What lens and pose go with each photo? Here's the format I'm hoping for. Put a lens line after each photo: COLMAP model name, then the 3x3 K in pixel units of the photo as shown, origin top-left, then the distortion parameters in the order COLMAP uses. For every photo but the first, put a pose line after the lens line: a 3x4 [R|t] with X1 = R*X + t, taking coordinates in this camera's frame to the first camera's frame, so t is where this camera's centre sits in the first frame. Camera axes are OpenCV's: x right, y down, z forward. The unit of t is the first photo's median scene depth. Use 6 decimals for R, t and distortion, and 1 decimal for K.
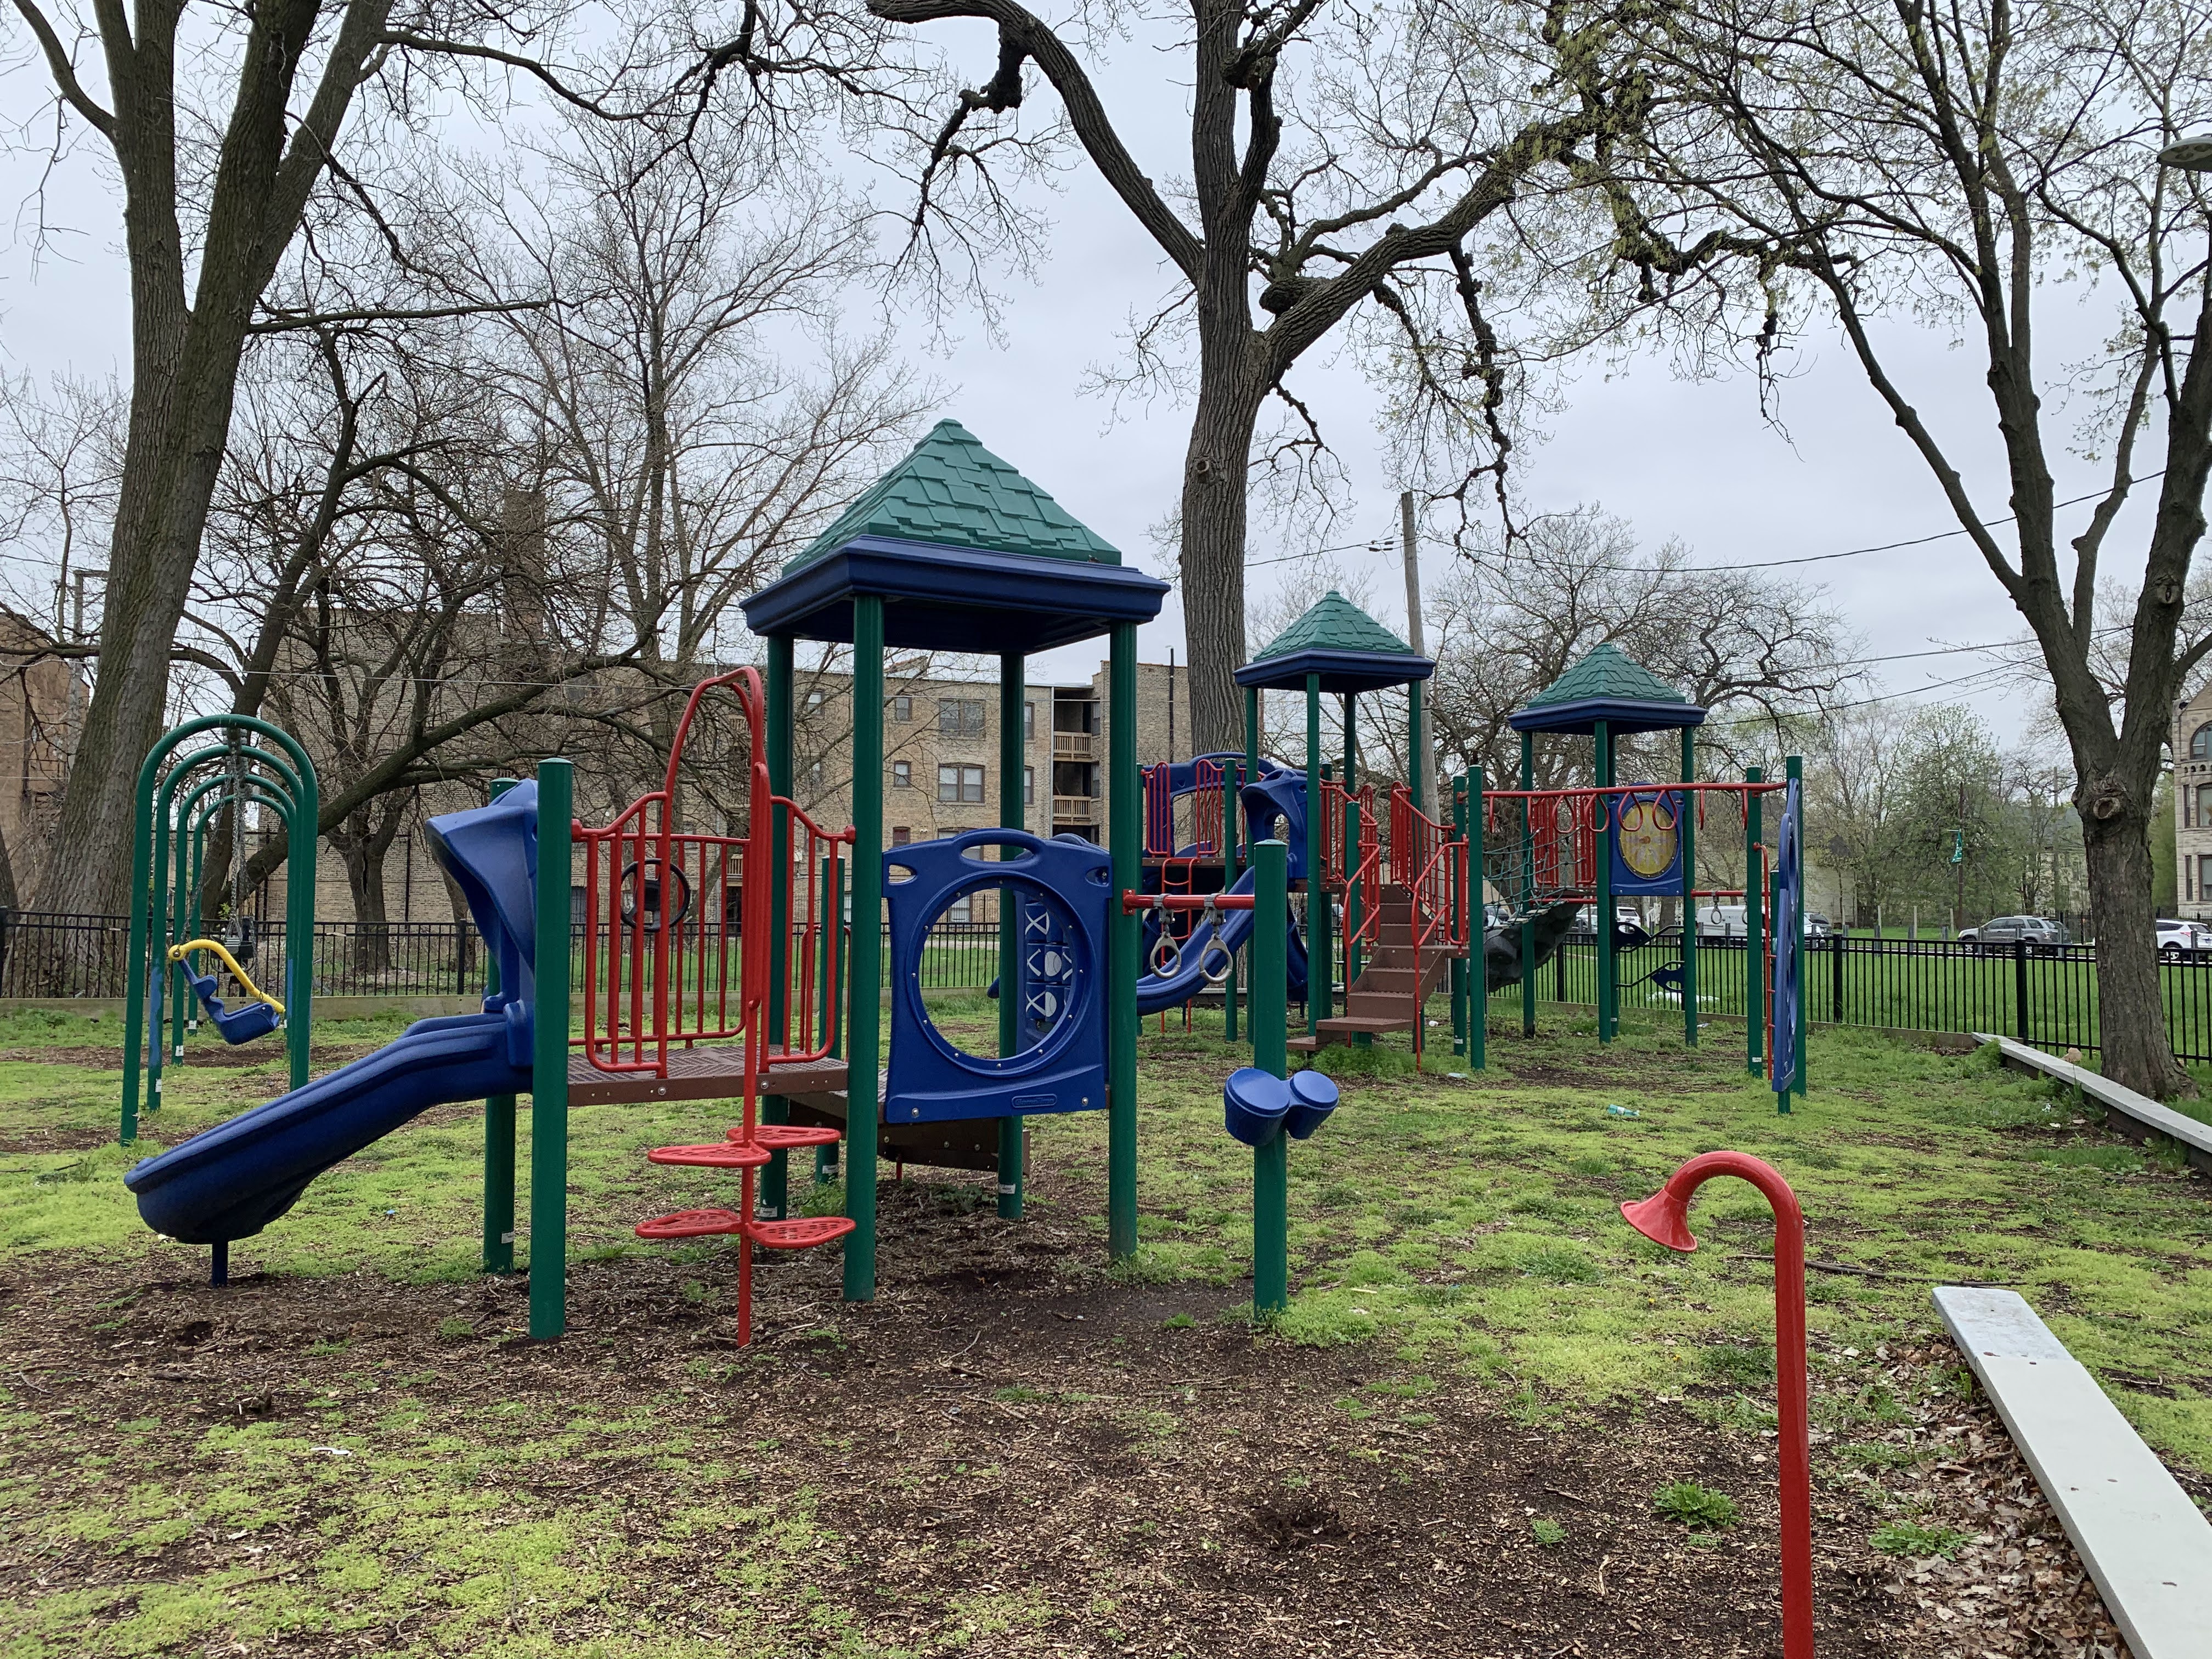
lens RADIAL K [[1678.5, 0, 1111.4], [0, 1678.5, 845.1], [0, 0, 1]] dist [0.031028, -0.006071]
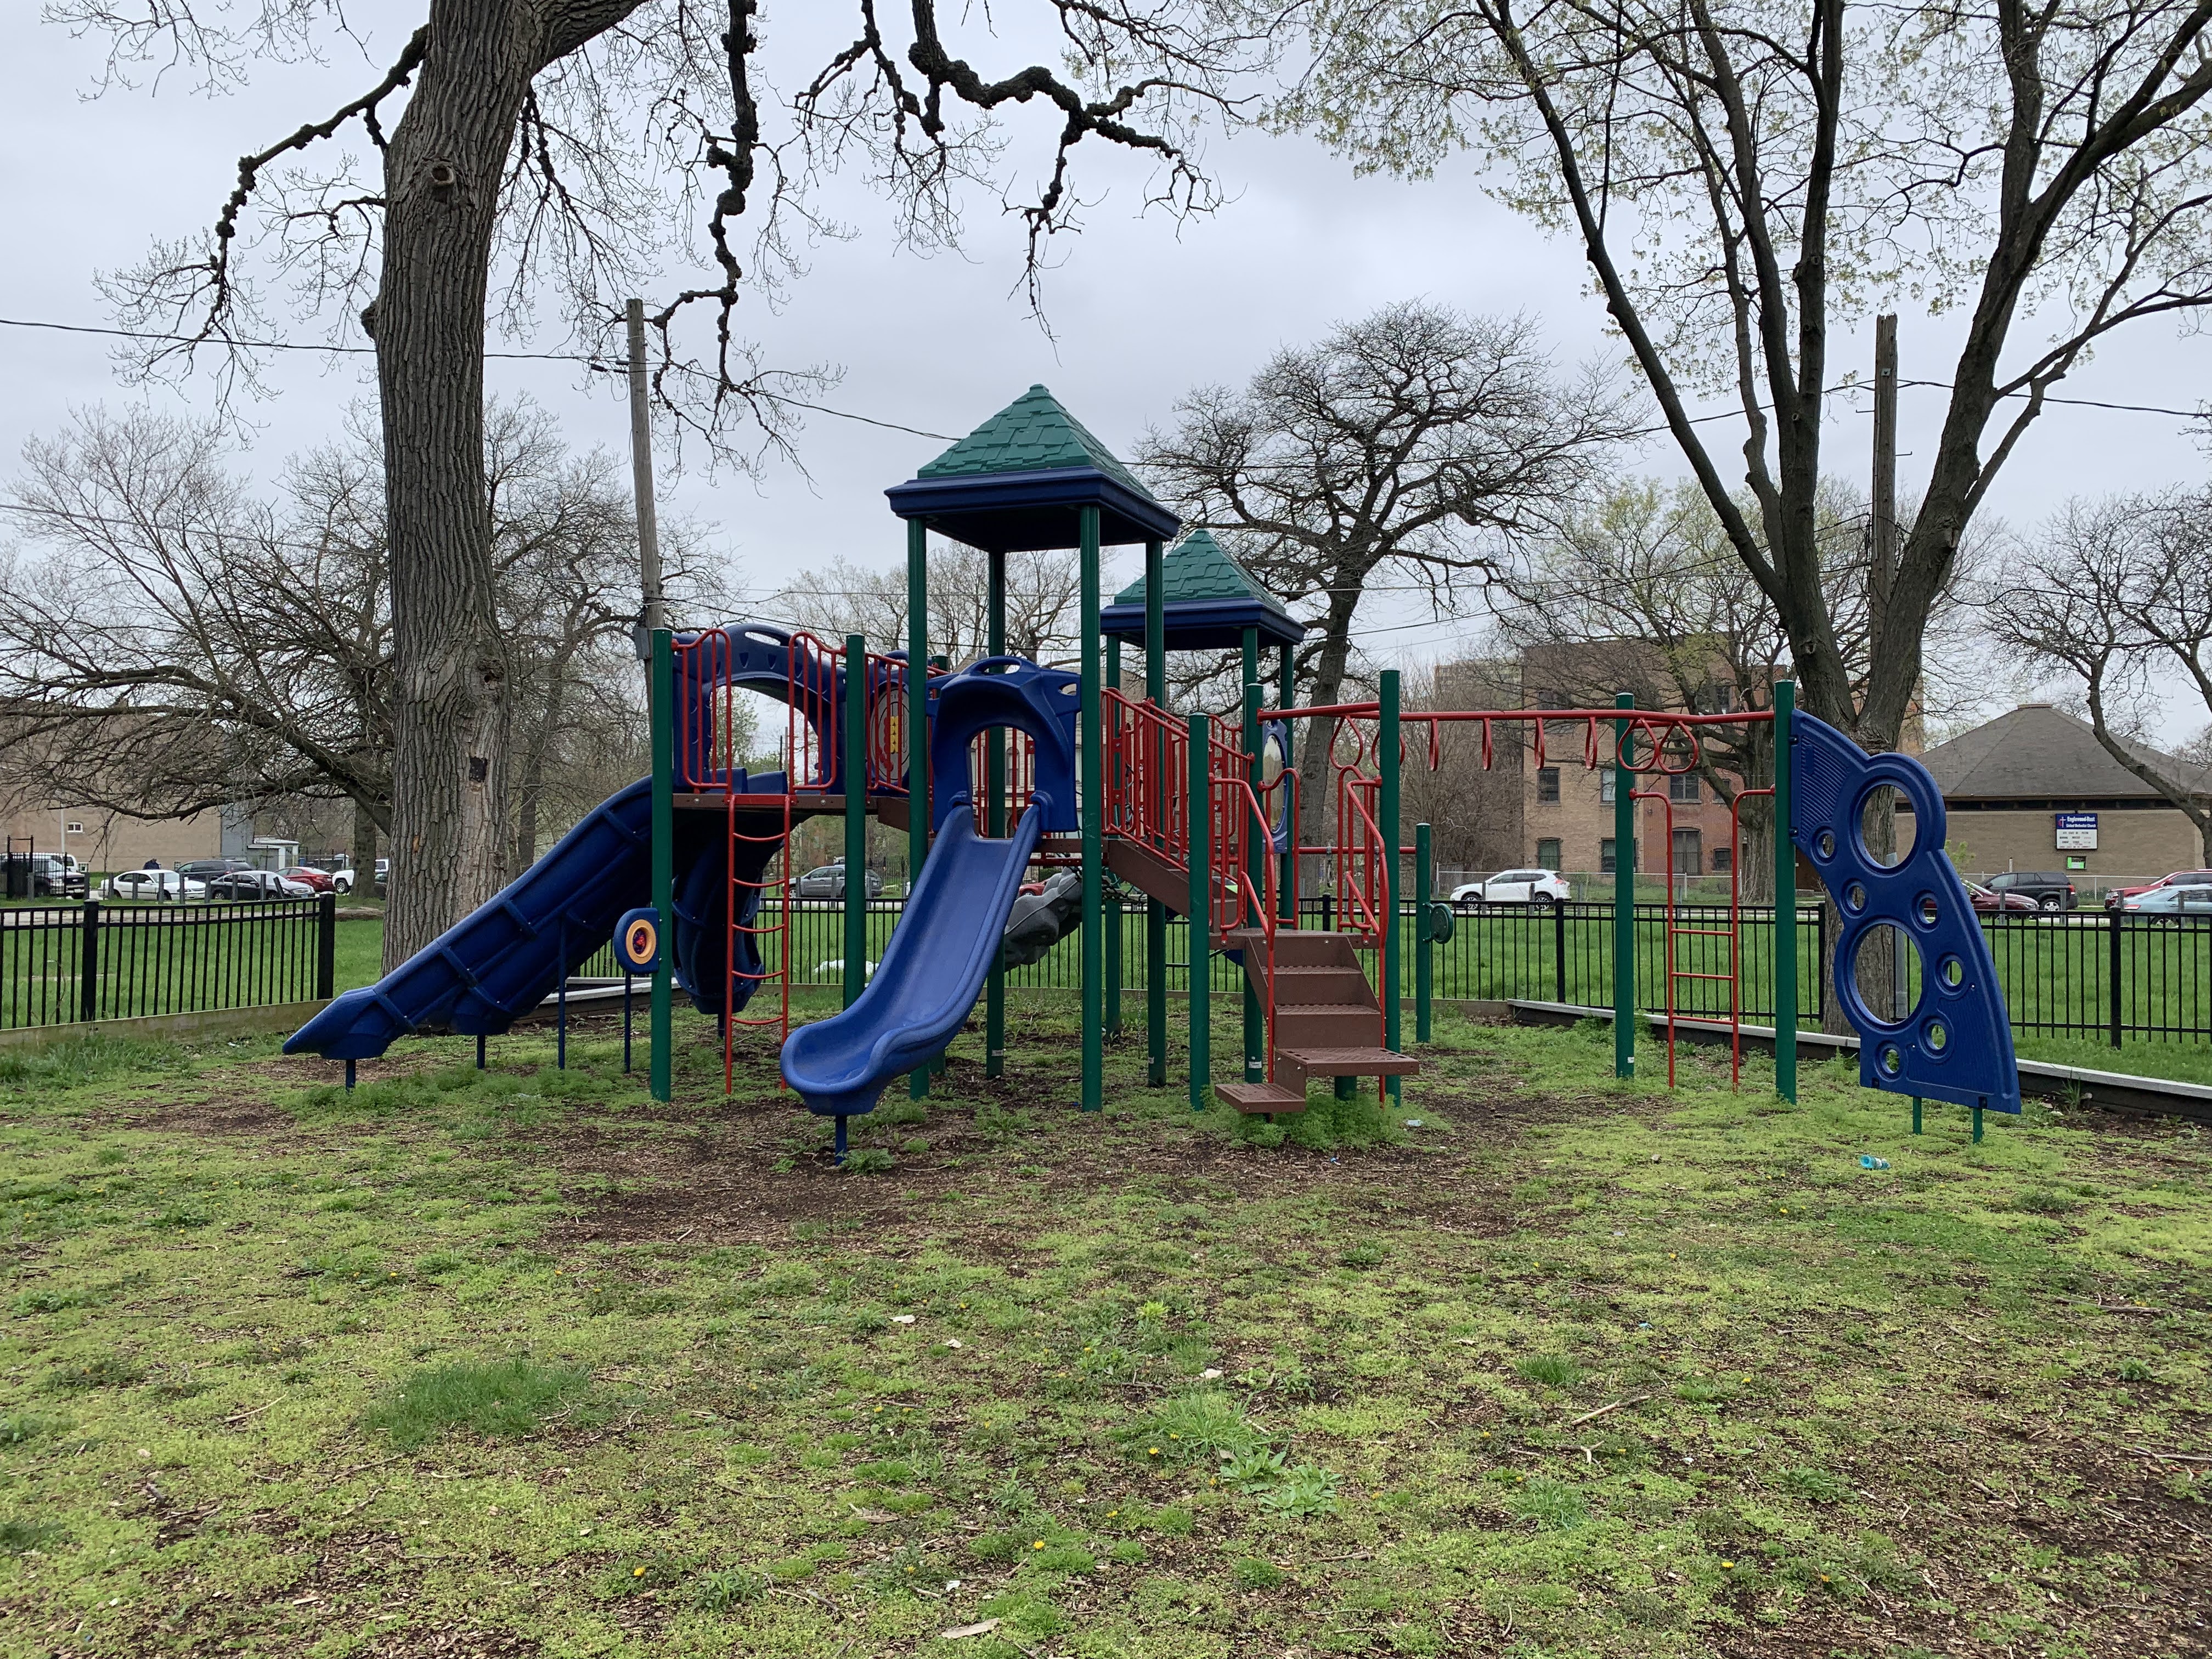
lens RADIAL K [[1662.5, 0, 1112.2], [0, 1662.5, 885.8], [0, 0, 1]] dist [-0.004725, -0.003548]
pose [[0.717852, -0.016110, 0.696009, -0.178732], [-0.023562, 0.998597, 0.047414, 0.006249], [-0.695796, -0.050436, 0.716466, 0.315301]]
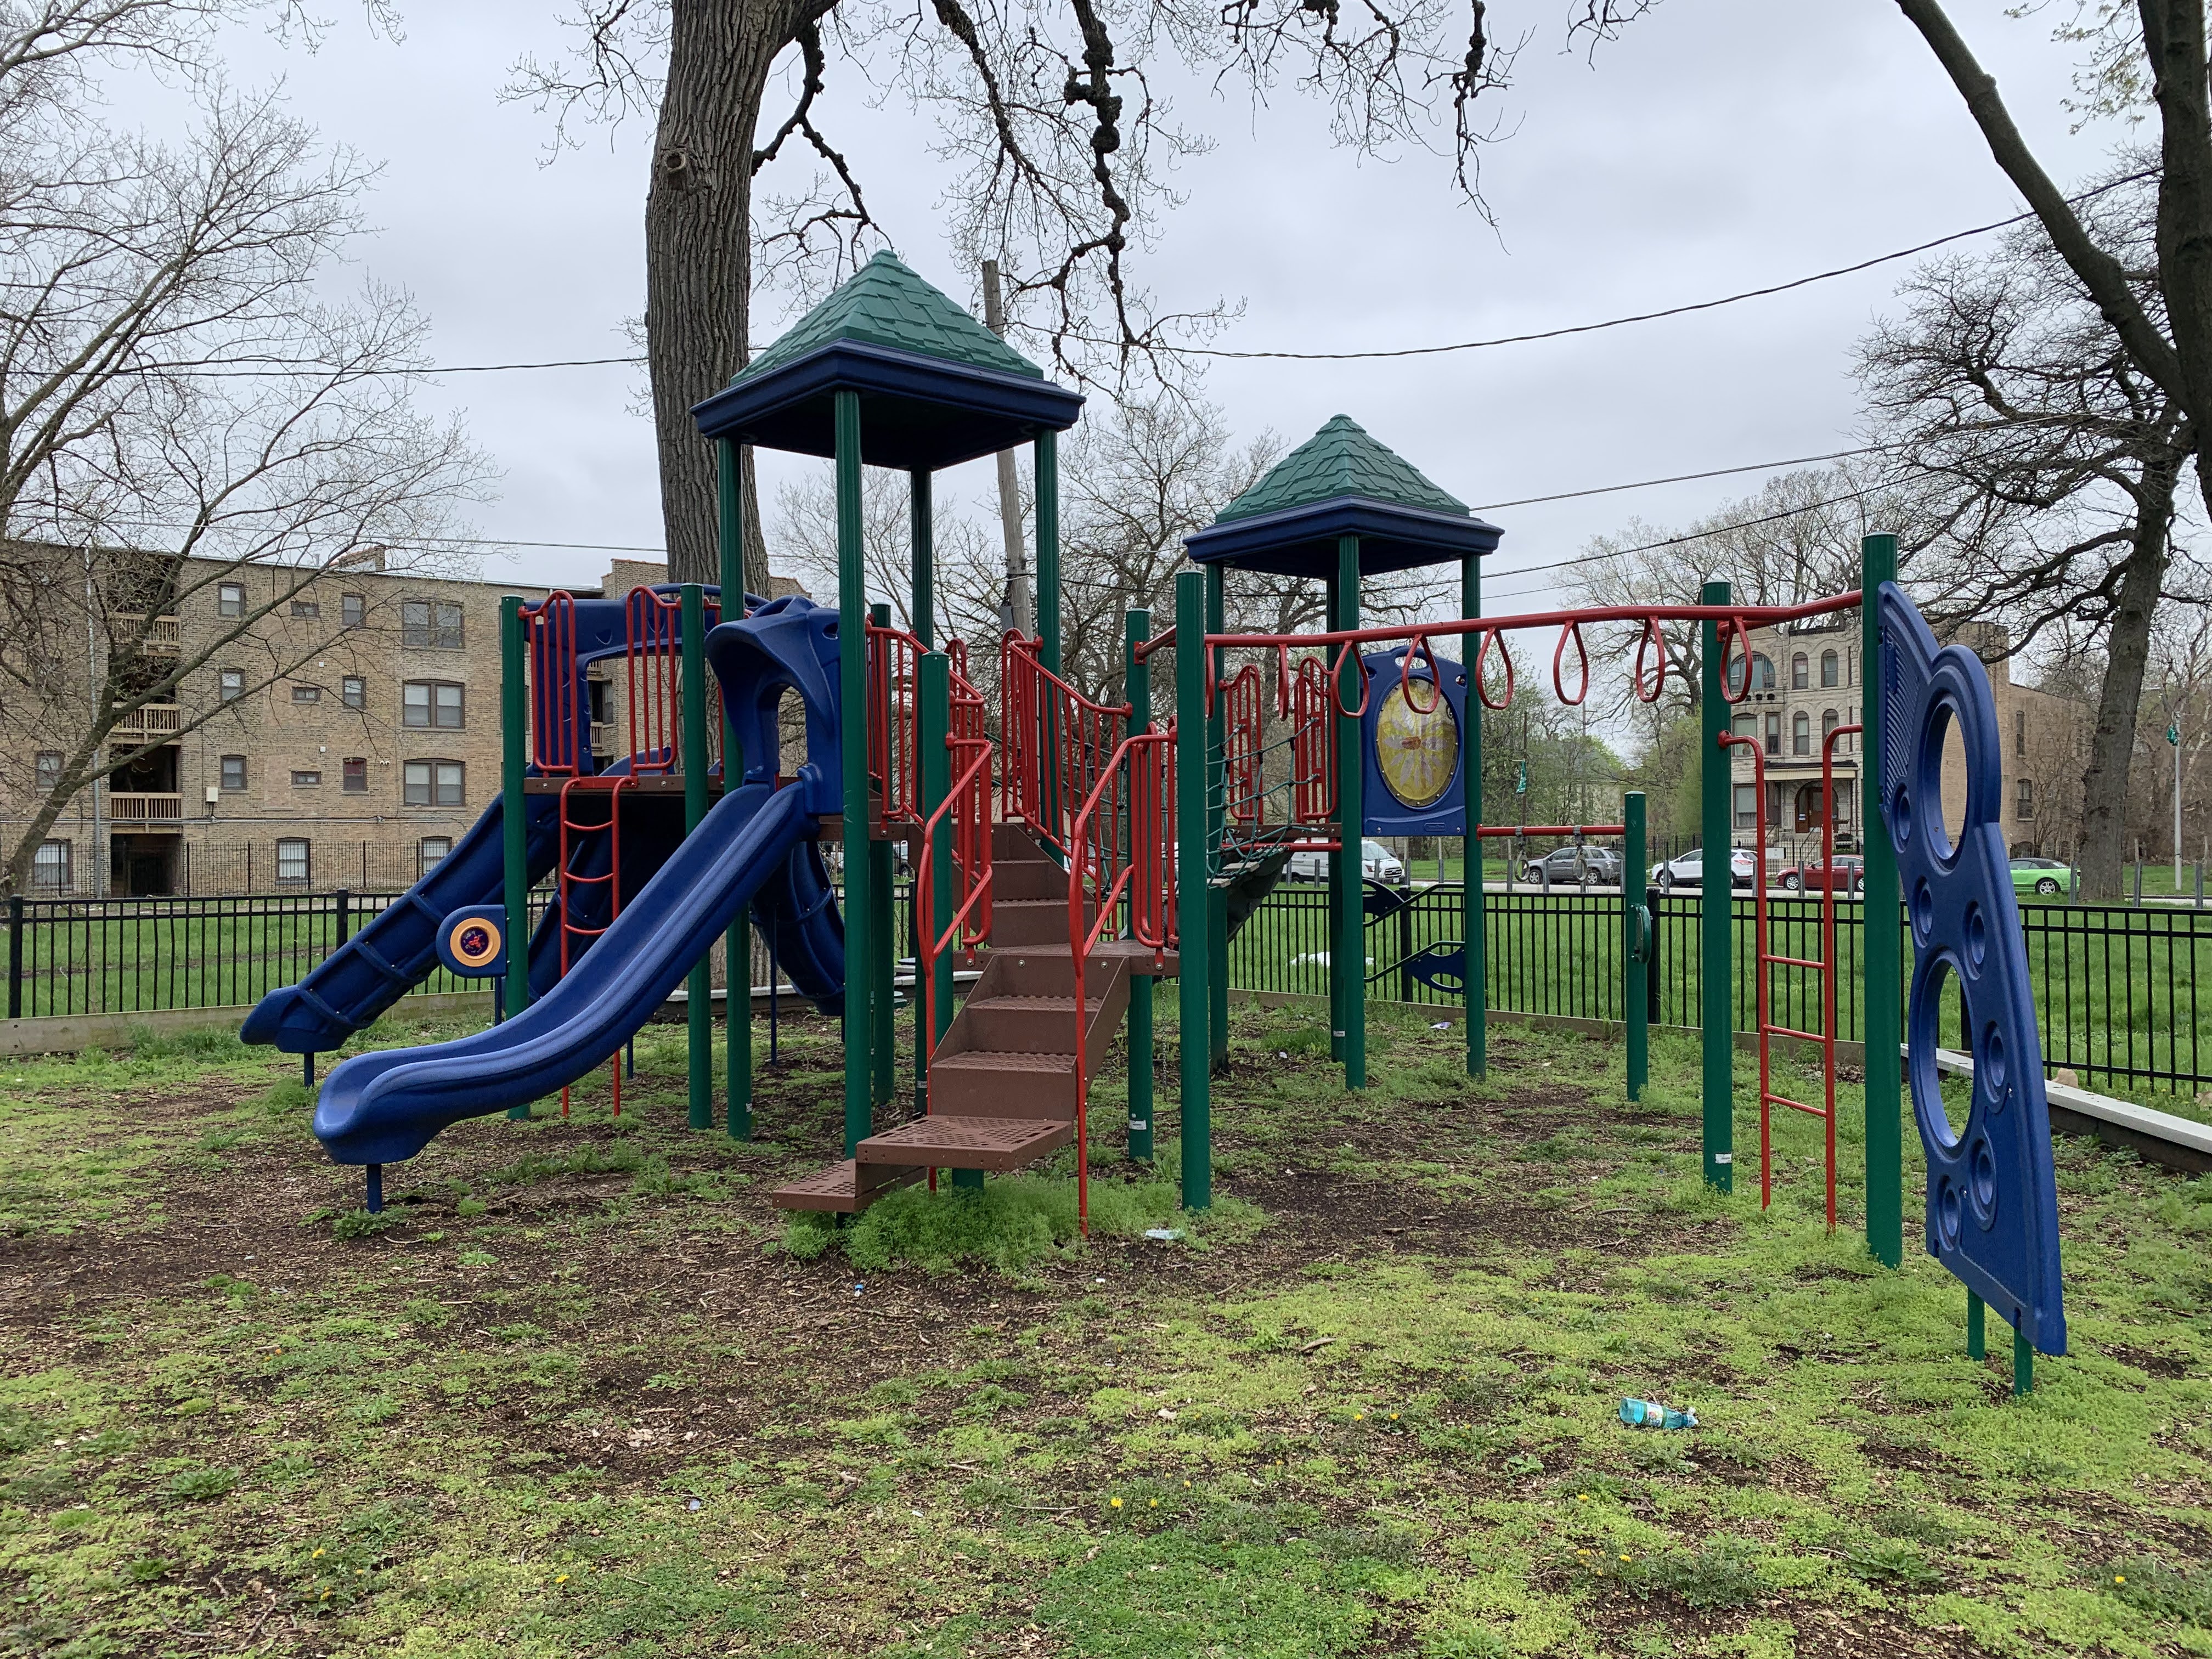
lens RADIAL K [[1678.5, 0, 1111.4], [0, 1678.5, 845.1], [0, 0, 1]] dist [0.031028, -0.006071]
pose [[0.965768, -0.013918, 0.259036, 0.038543], [0.004476, 0.999305, 0.037003, 0.007054], [-0.259371, -0.034577, 0.965159, 0.293884]]
